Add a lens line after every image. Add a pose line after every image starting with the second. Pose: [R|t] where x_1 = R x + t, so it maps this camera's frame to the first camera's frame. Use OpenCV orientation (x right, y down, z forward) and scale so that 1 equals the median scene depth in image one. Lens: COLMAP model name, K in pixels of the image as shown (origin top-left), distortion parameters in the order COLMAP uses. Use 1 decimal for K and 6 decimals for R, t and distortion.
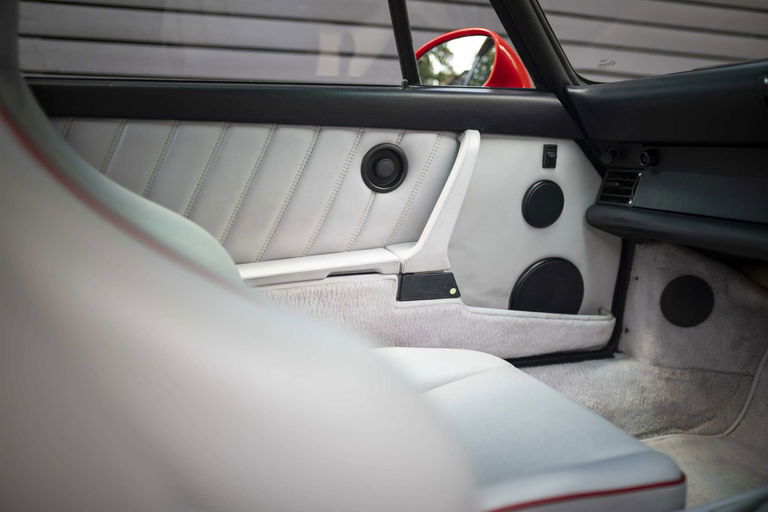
lens RADIAL K [[770.3, 0, 383.3], [0, 770.3, 256.4], [0, 0, 1]] dist [-0.033292, 0.000000]
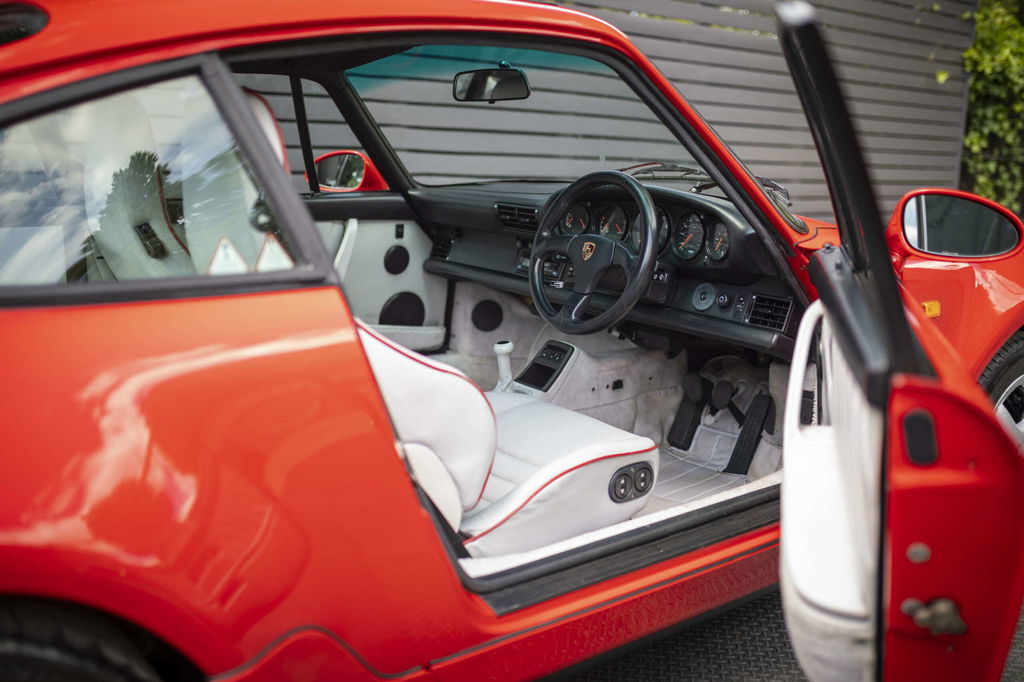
lens RADIAL K [[1027.1, 0, 511.7], [0, 1027.1, 342.1], [0, 0, 1]] dist [-0.033292, 0.000000]
pose [[0.962871, -0.045115, 0.266166, -0.149229], [0.031404, 0.997962, 0.055546, -0.006630], [-0.268130, -0.045125, 0.962325, -1.191180]]
